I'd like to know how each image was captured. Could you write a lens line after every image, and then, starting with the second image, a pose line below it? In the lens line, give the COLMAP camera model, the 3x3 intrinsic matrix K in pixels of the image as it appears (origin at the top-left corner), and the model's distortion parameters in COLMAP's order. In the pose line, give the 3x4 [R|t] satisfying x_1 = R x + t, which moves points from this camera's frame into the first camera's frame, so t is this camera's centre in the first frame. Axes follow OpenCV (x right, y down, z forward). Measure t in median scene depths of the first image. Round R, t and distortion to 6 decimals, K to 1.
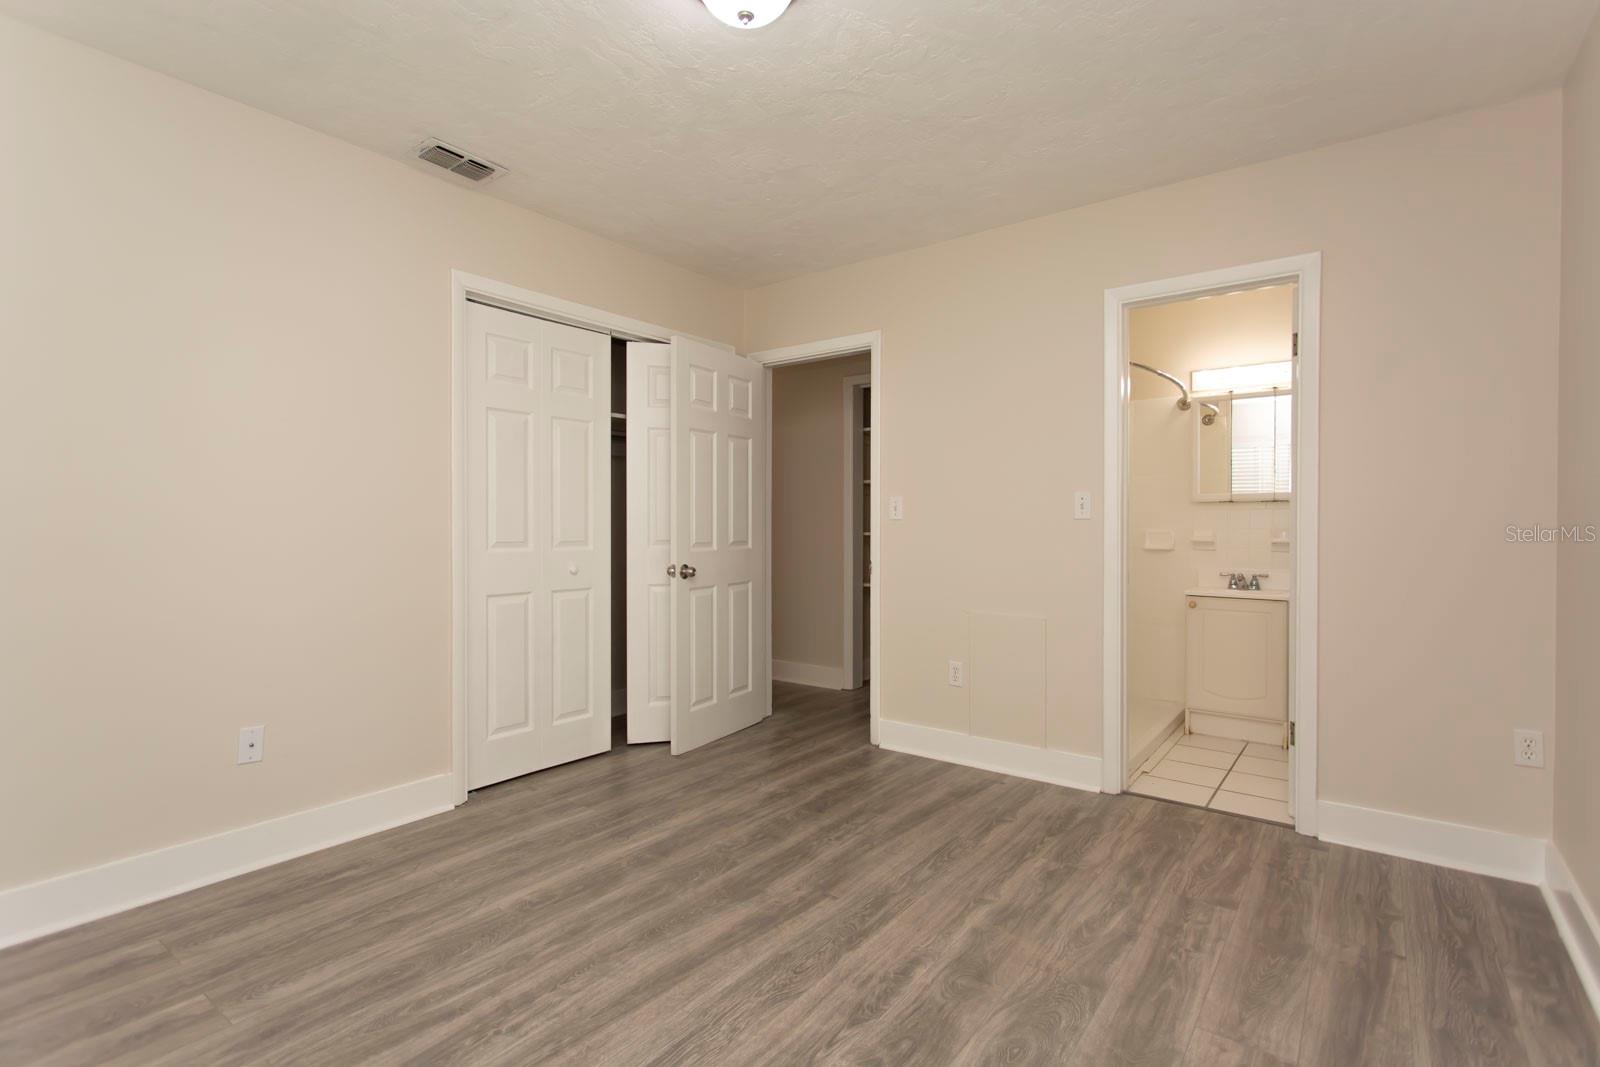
lens RADIAL K [[780.2, 0, 797.3], [0, 780.2, 530.0], [0, 0, 1]] dist [-0.000311, 0.001839]
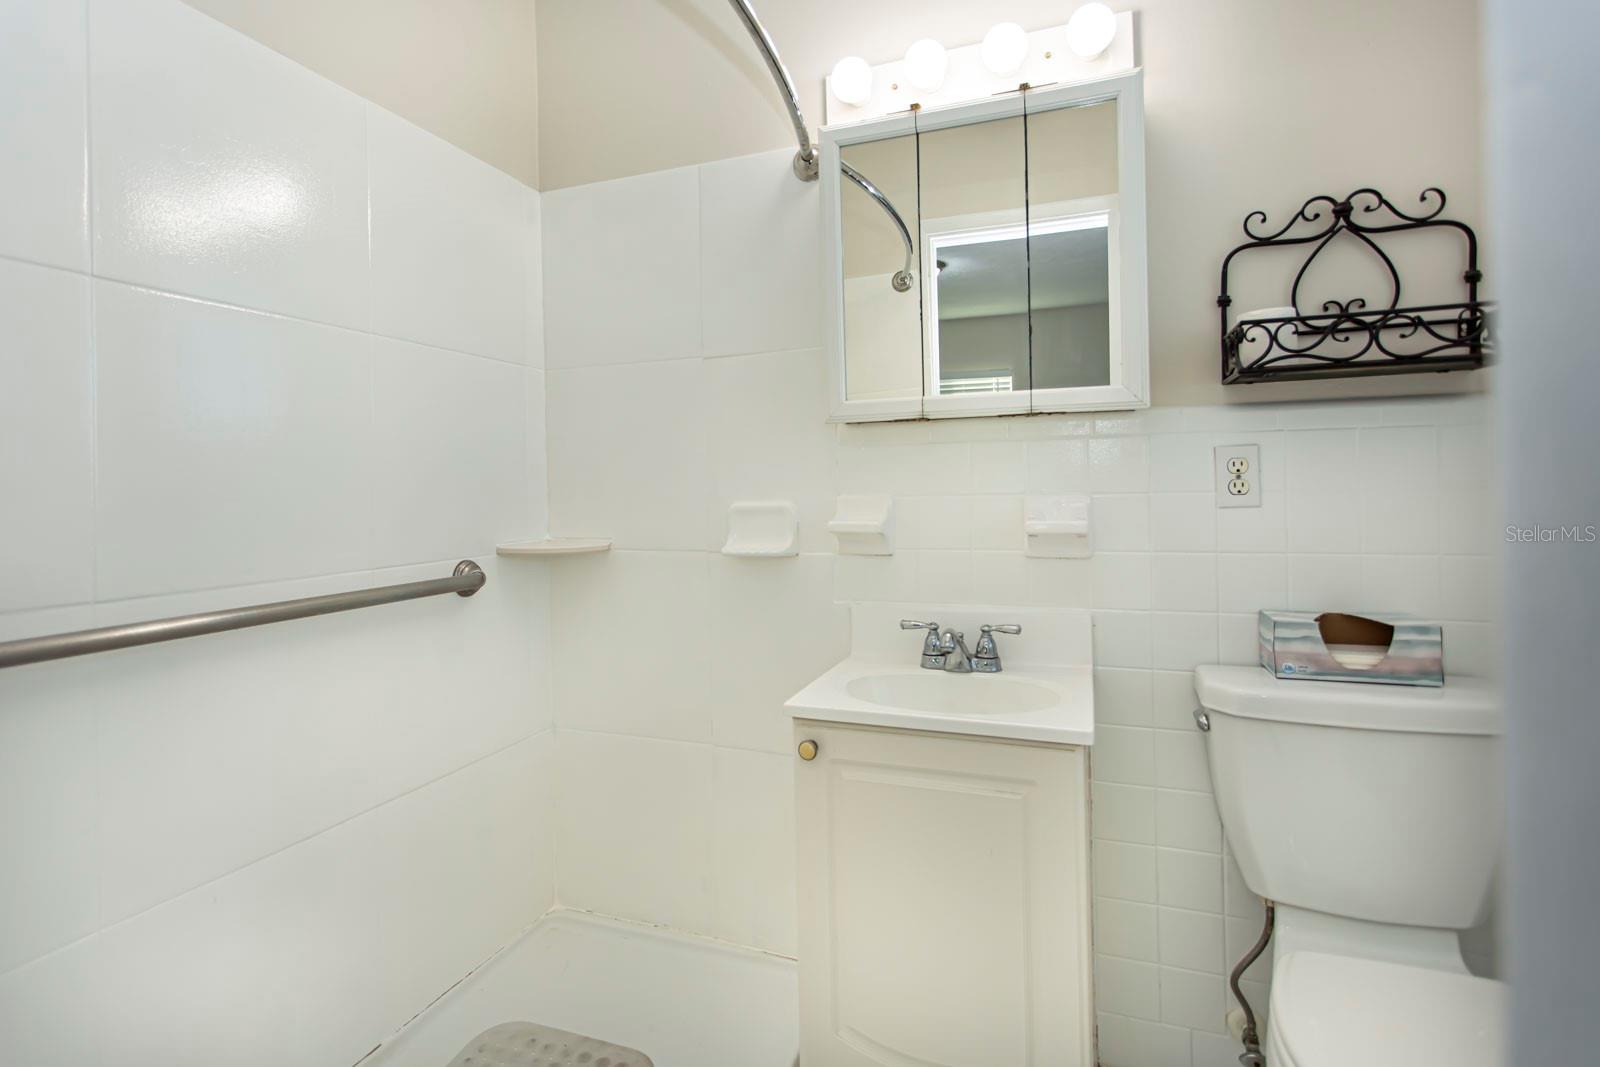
lens RADIAL K [[780.2, 0, 800.1], [0, 780.2, 534.7], [0, 0, 1]] dist [-0.000311, 0.001839]
pose [[0.955976, -0.046247, 0.289777, 0.754388], [0.032188, 0.998070, 0.053101, -0.010792], [-0.291674, -0.041436, 0.955620, 1.284445]]
